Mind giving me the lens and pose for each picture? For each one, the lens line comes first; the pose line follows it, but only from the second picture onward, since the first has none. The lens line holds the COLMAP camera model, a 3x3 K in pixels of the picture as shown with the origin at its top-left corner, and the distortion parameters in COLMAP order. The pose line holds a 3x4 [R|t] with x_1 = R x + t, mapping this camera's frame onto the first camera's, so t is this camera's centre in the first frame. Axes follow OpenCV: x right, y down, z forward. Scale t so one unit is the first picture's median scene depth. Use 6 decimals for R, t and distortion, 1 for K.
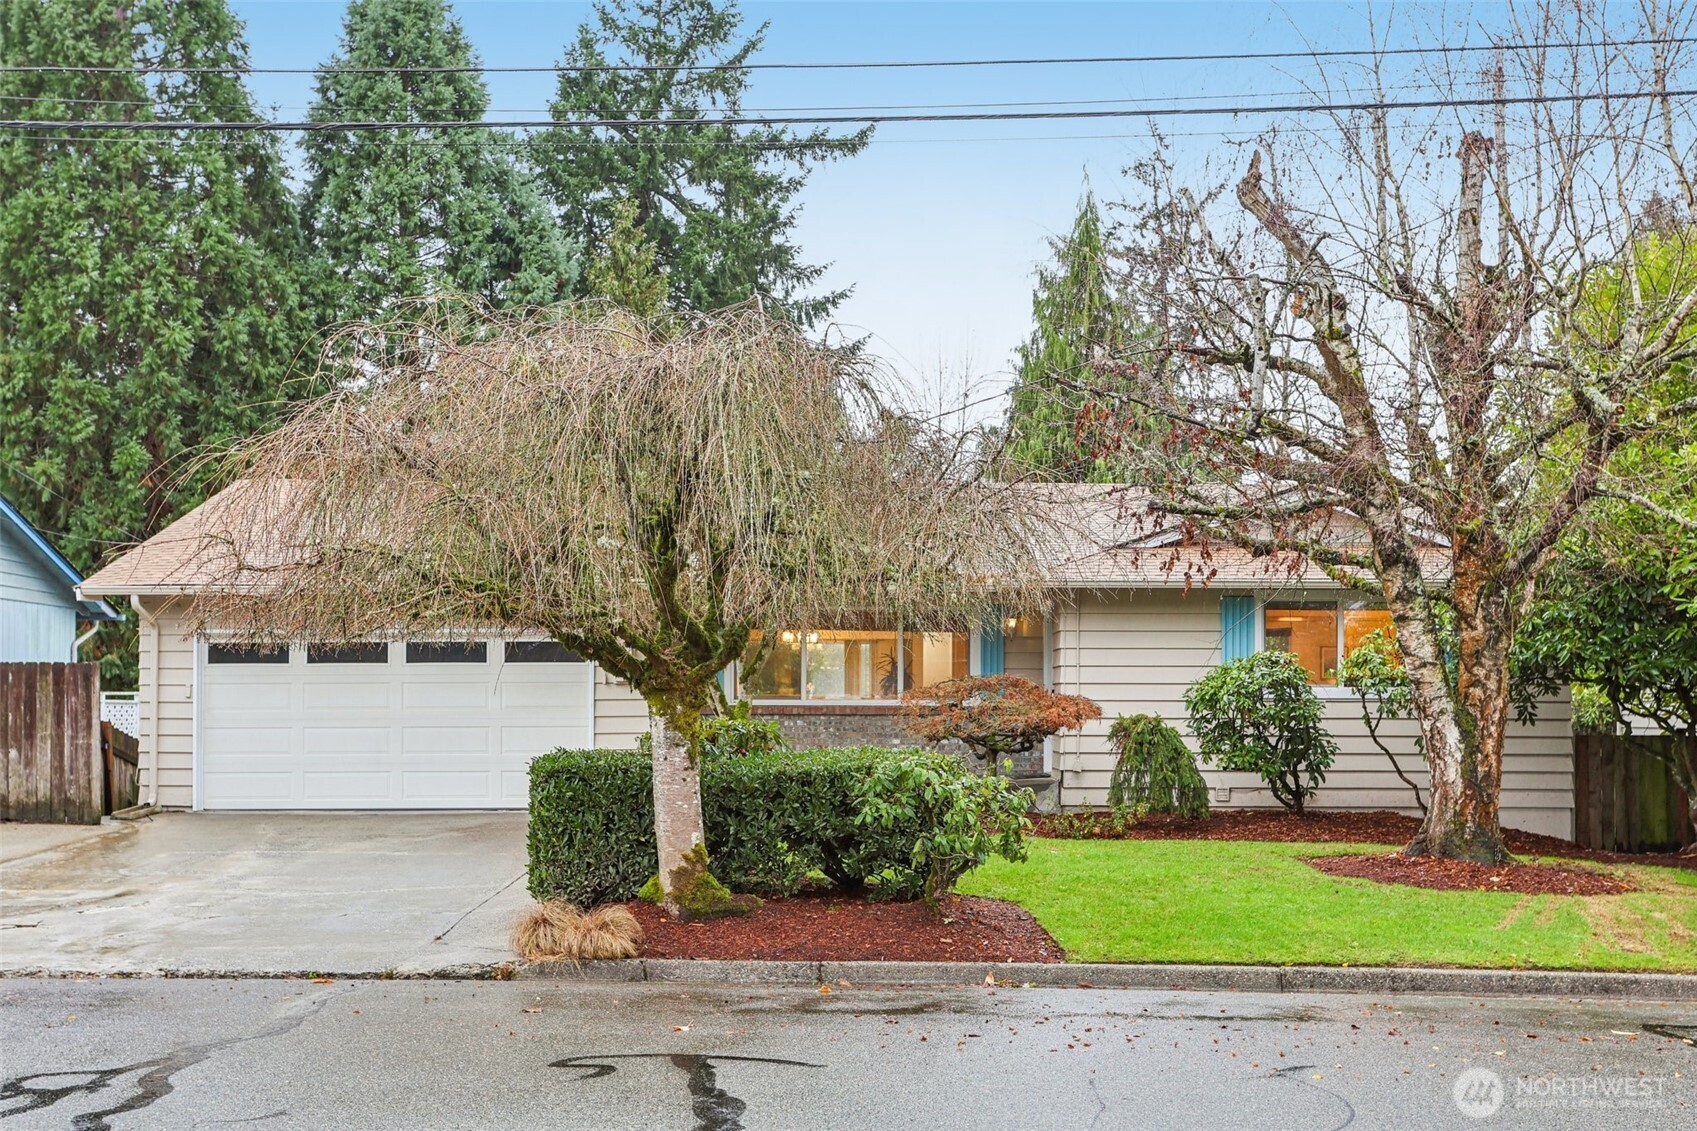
lens RADIAL K [[1940.2, 0, 848.2], [0, 1940.2, 565.9], [0, 0, 1]] dist [-0.020922, 0.000000]
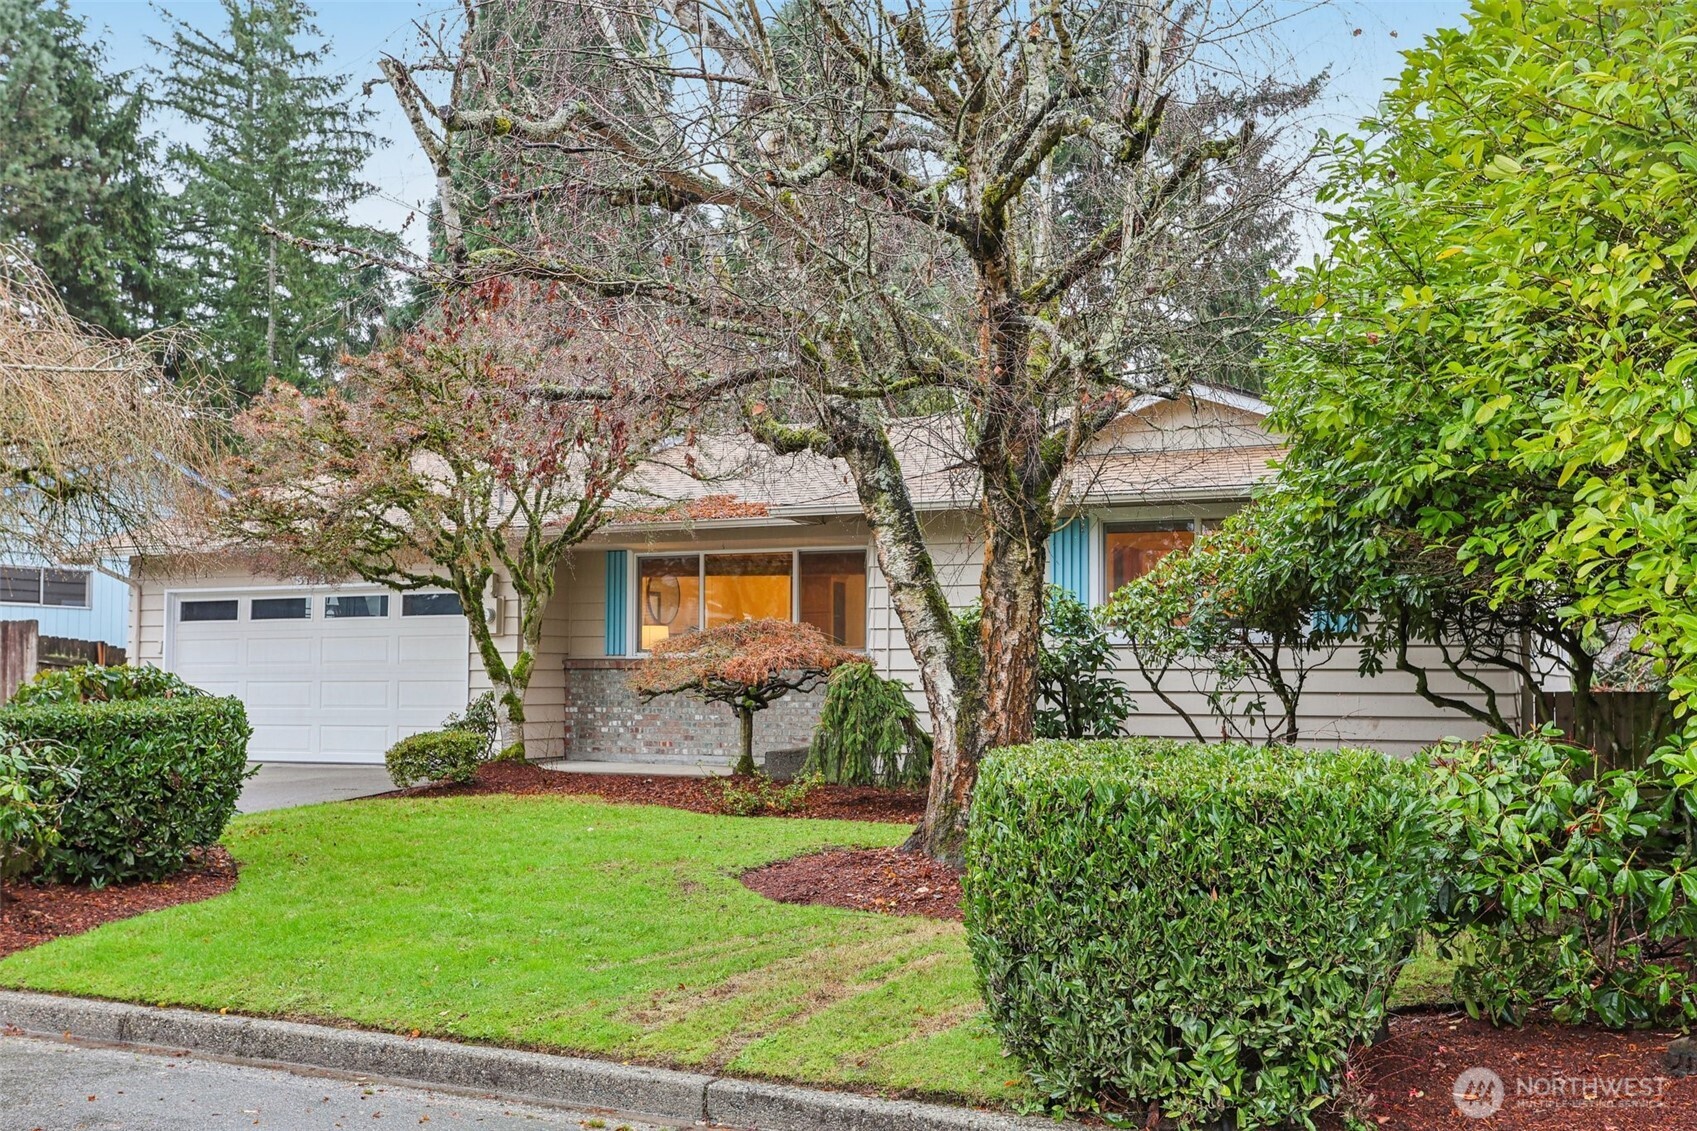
lens RADIAL K [[1784.6, 0, 848.5], [0, 1784.6, 566.1], [0, 0, 1]] dist [-0.009144, 0.000000]
pose [[0.924752, -0.029752, -0.379405, 0.529375], [0.032865, 0.999458, 0.001730, 0.041259], [0.379148, -0.014069, 0.925229, 0.376418]]
